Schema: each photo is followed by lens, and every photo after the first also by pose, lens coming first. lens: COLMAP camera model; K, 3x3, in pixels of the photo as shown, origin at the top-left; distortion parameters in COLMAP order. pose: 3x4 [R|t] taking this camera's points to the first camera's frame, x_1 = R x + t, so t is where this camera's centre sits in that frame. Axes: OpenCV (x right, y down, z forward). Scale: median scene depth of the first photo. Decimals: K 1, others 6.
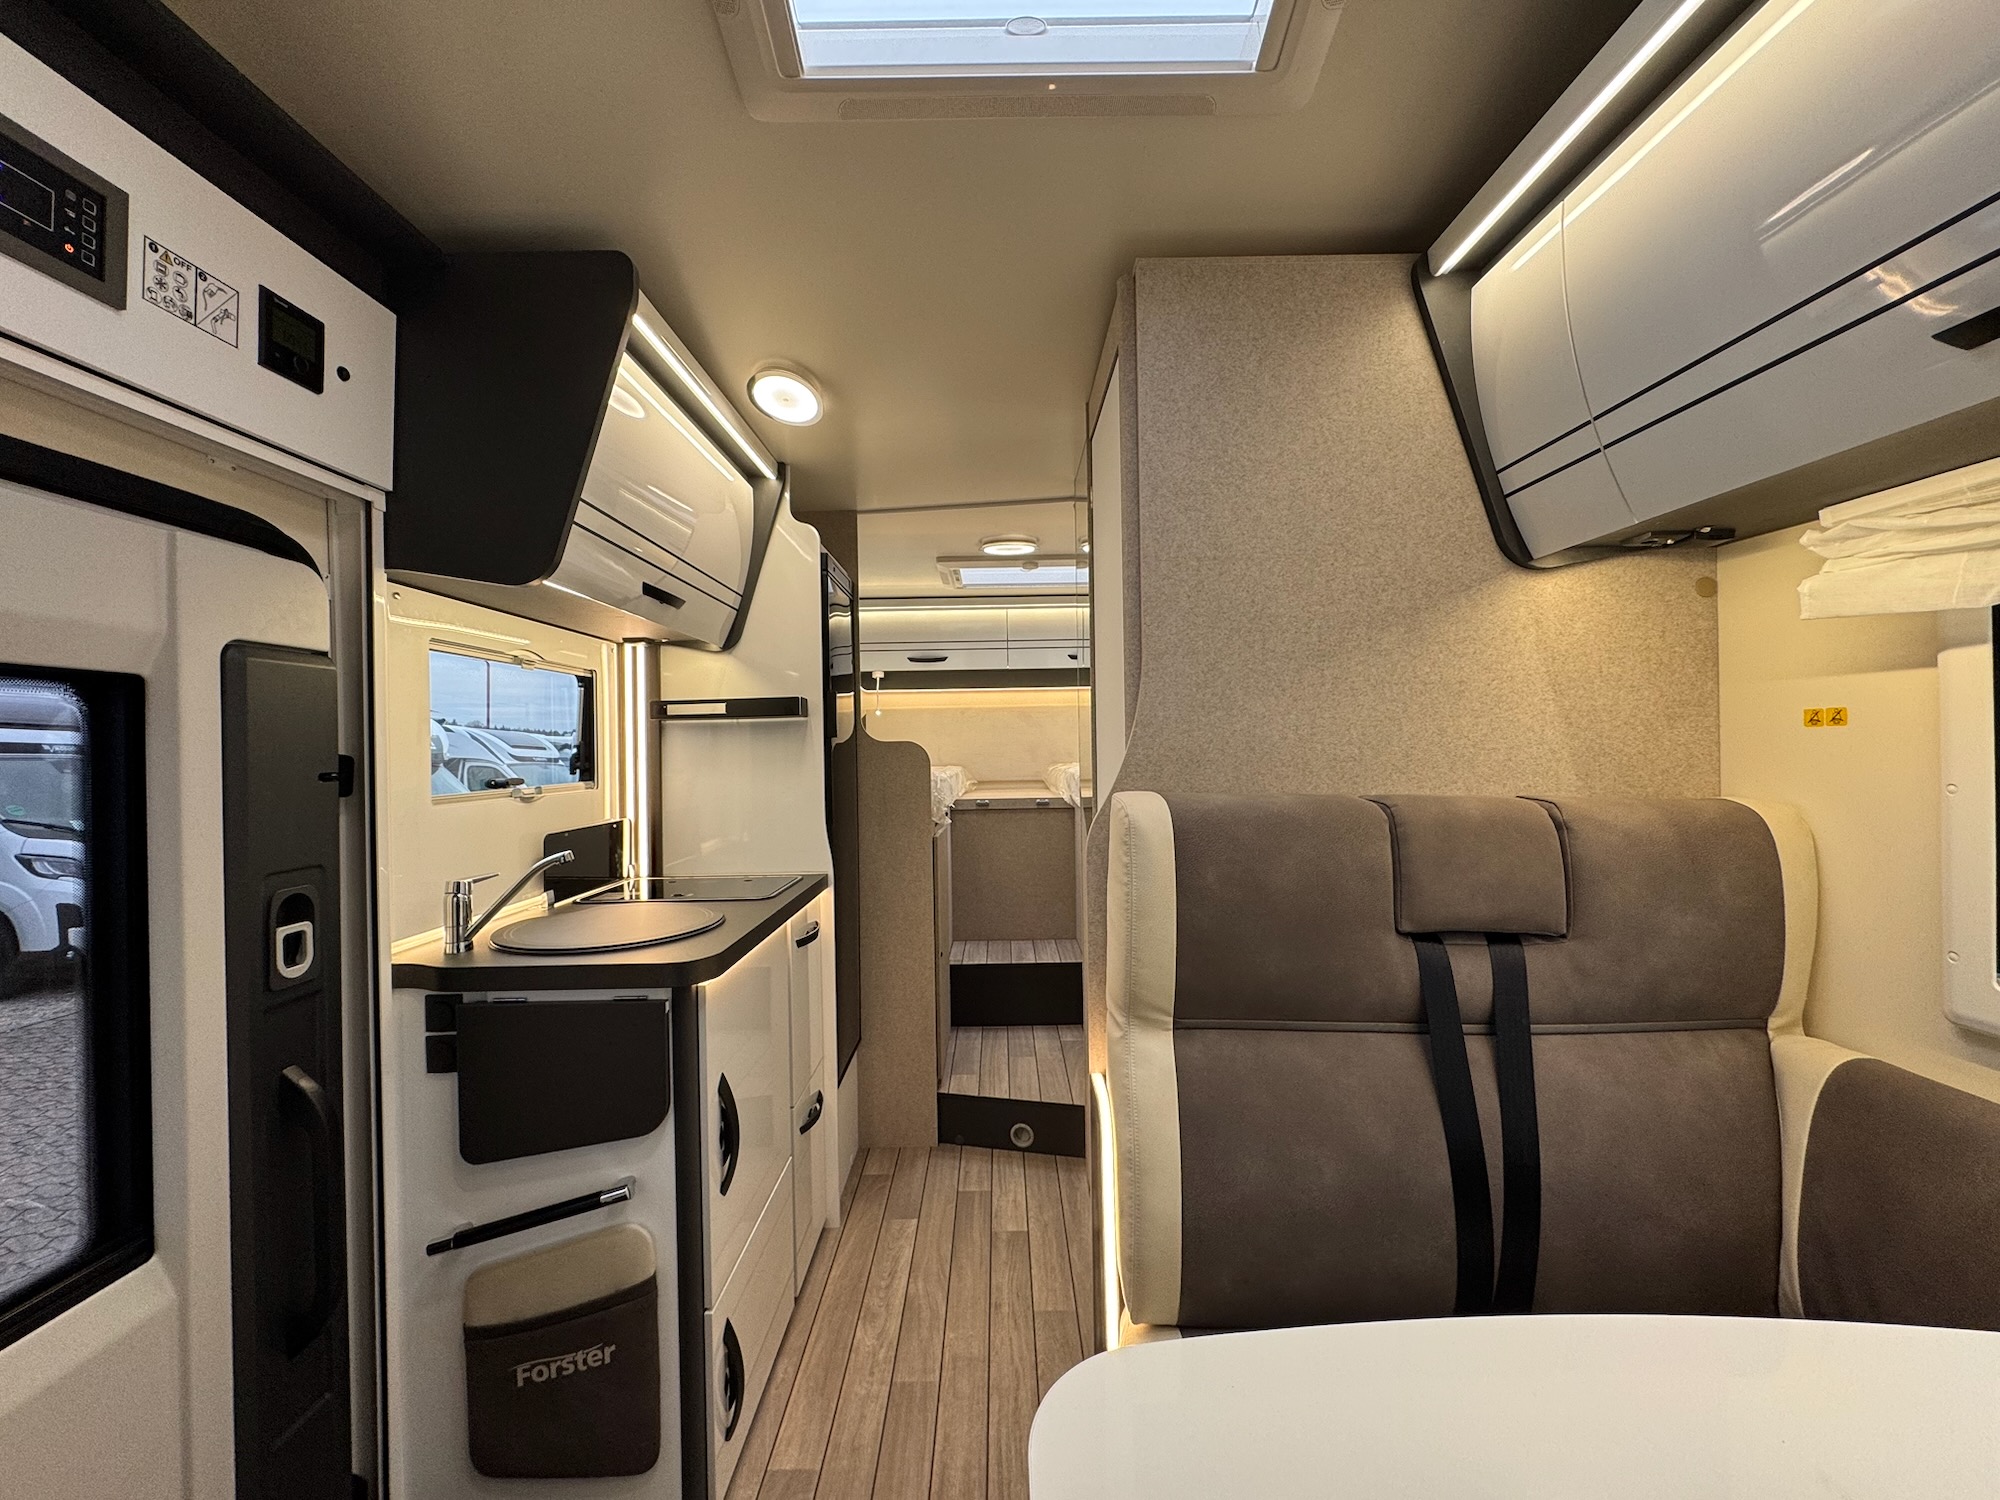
lens RADIAL K [[807.1, 0, 998.4], [0, 807.1, 746.0], [0, 0, 1]] dist [-0.000339, -0.000016]
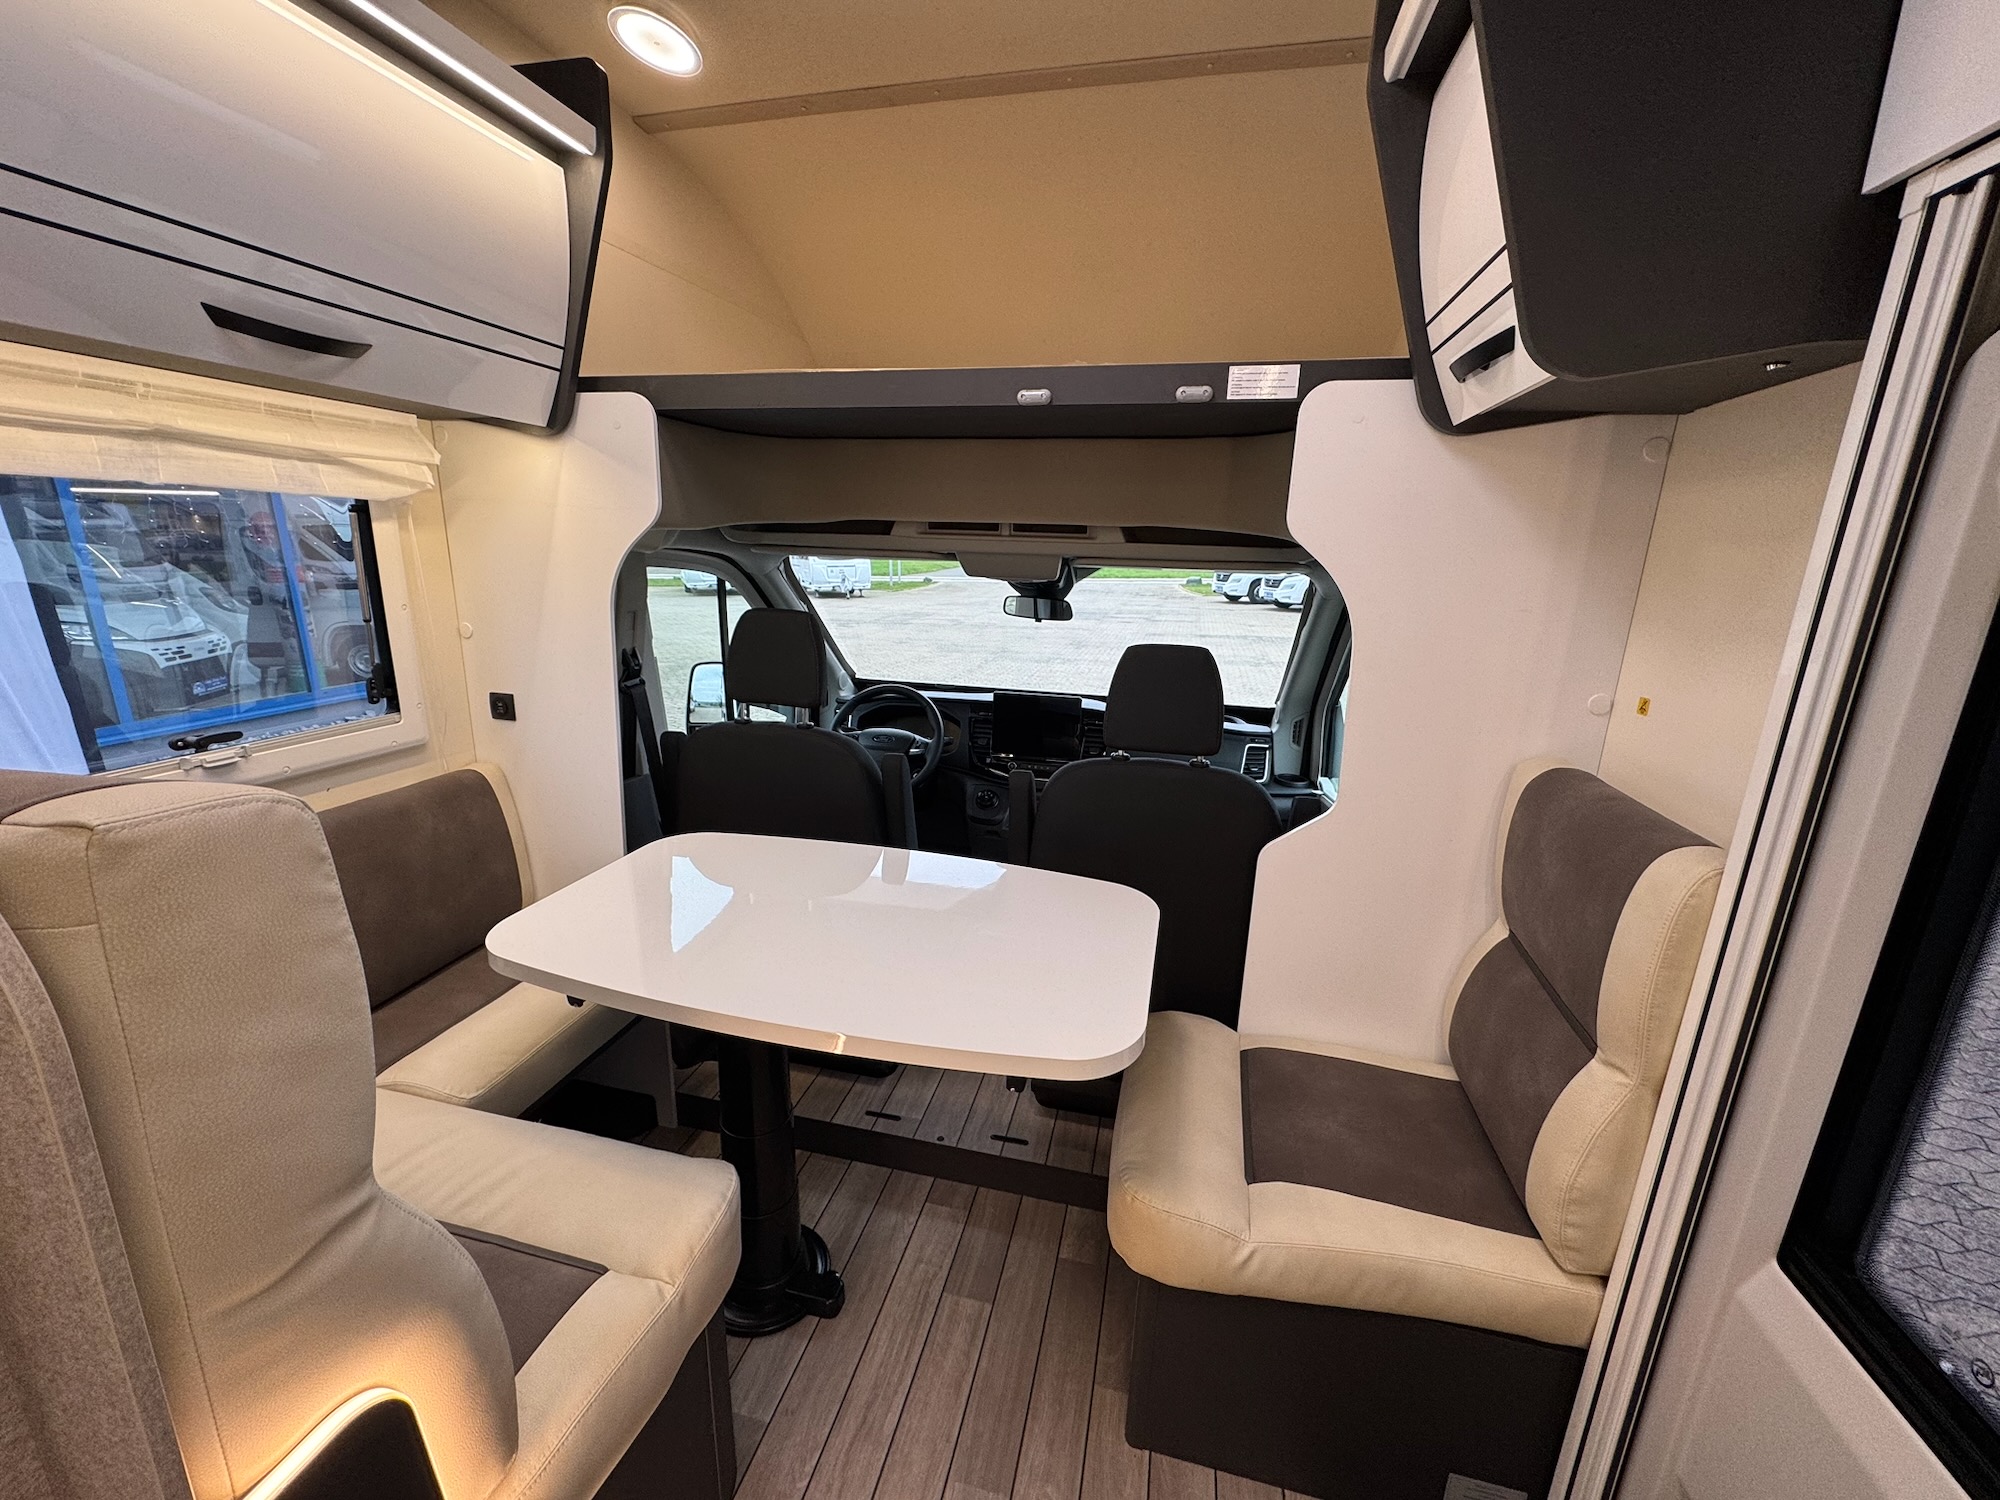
lens RADIAL K [[807.1, 0, 996.8], [0, 807.1, 751.2], [0, 0, 1]] dist [-0.000339, -0.000016]
pose [[-0.972581, -0.046724, 0.227824, -0.282699], [0.007331, 0.972964, 0.230839, -0.037916], [-0.232450, 0.226179, -0.945944, 1.708446]]
